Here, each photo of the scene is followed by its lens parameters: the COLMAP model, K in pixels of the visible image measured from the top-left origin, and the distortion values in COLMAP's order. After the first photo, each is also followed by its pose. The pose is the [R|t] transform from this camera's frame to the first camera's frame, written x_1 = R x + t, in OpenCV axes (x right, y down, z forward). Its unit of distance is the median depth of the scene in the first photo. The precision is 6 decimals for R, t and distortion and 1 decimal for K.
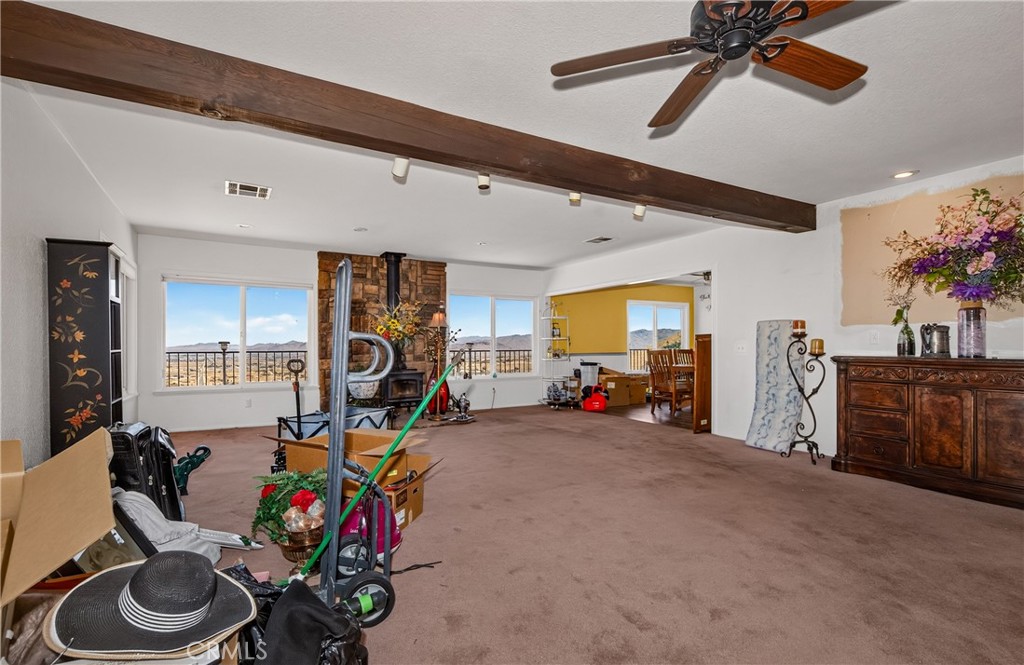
lens RADIAL K [[619.0, 0, 512.0], [0, 619.0, 332.5], [0, 0, 1]] dist [-0.001020, 0.000007]
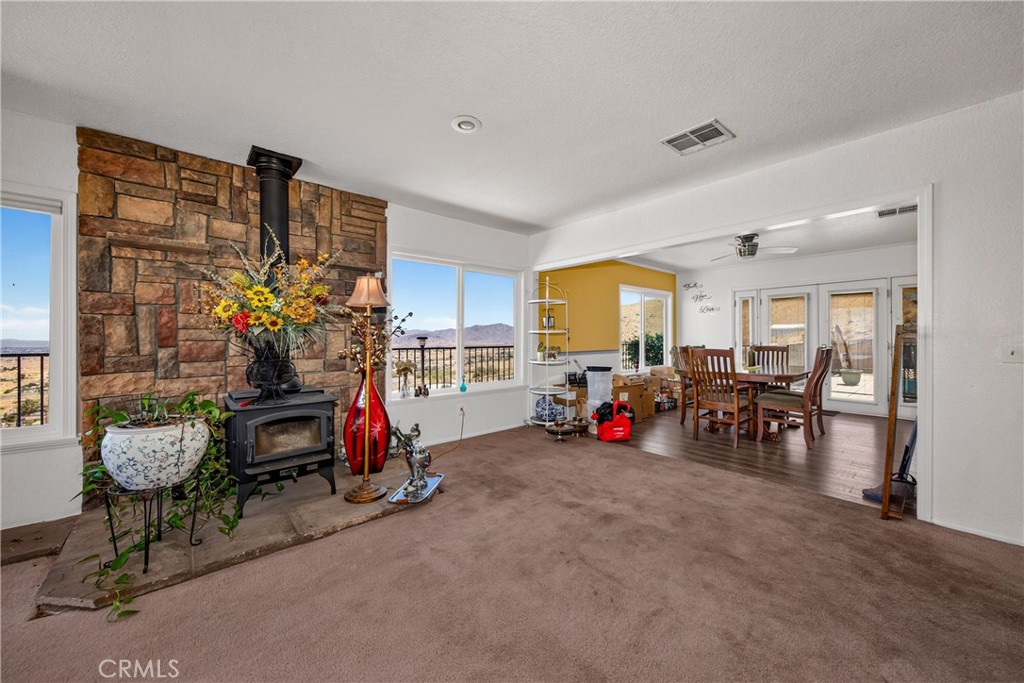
lens RADIAL K [[444.1, 0, 509.9], [0, 444.1, 331.6], [0, 0, 1]] dist [0.001813, 0.000218]
pose [[0.988921, 0.004990, 0.148357, -0.053798], [-0.006183, 0.999952, 0.007582, 0.007186], [-0.148312, -0.008416, 0.988905, 0.578081]]
